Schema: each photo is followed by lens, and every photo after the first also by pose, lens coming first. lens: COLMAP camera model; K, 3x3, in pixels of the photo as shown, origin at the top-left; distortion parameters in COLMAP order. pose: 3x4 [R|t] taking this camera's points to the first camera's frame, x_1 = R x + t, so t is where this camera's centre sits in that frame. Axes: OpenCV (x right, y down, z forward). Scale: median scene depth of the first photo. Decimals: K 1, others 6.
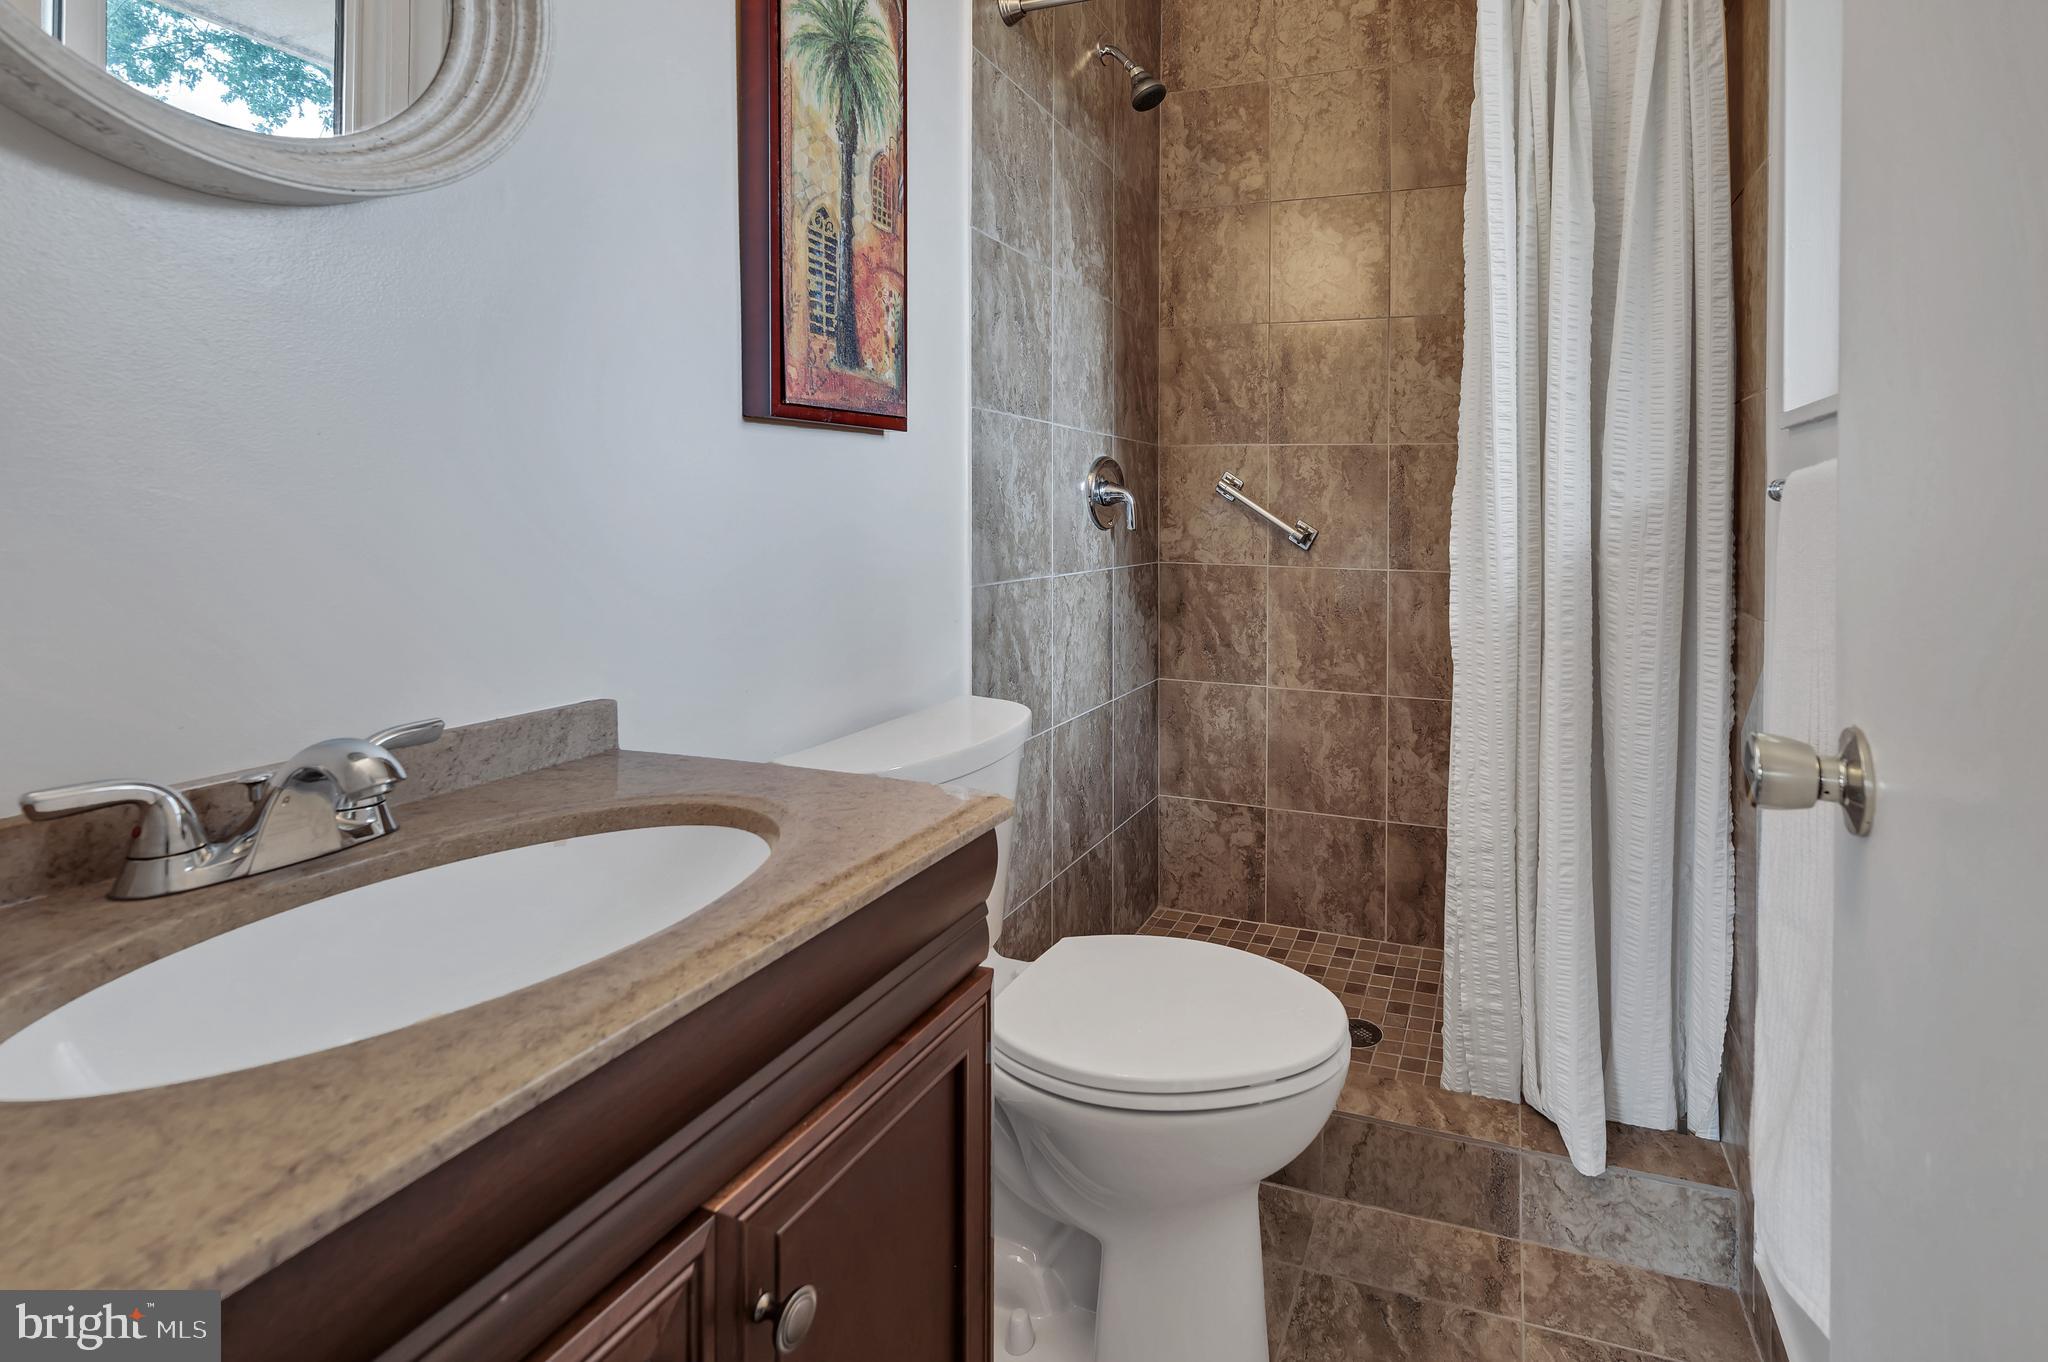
lens RADIAL K [[882.8, 0, 1012.6], [0, 882.8, 705.1], [0, 0, 1]] dist [0.001154, -0.000309]
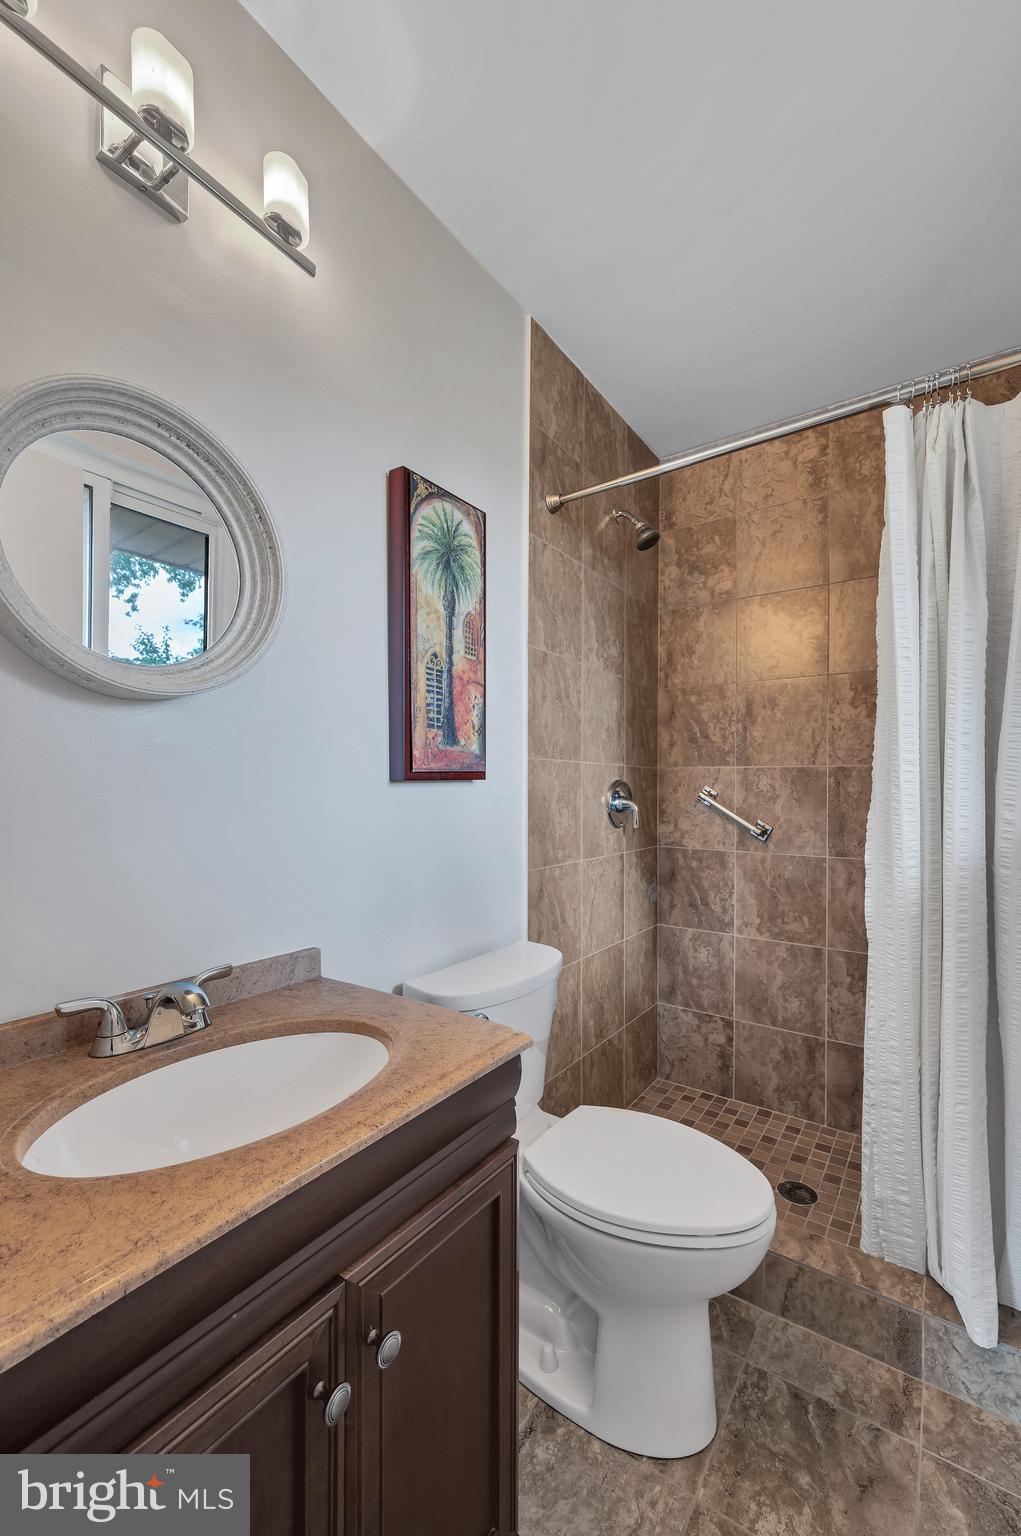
lens RADIAL K [[594.5, 0, 510.5], [0, 594.5, 768.0], [0, 0, 1]] dist [0.000088, 0.000367]
pose [[0.960151, -0.004717, -0.279442, 0.225252], [0.002902, 0.999972, -0.006909, -0.312808], [0.279466, 0.005823, 0.960138, -0.046284]]
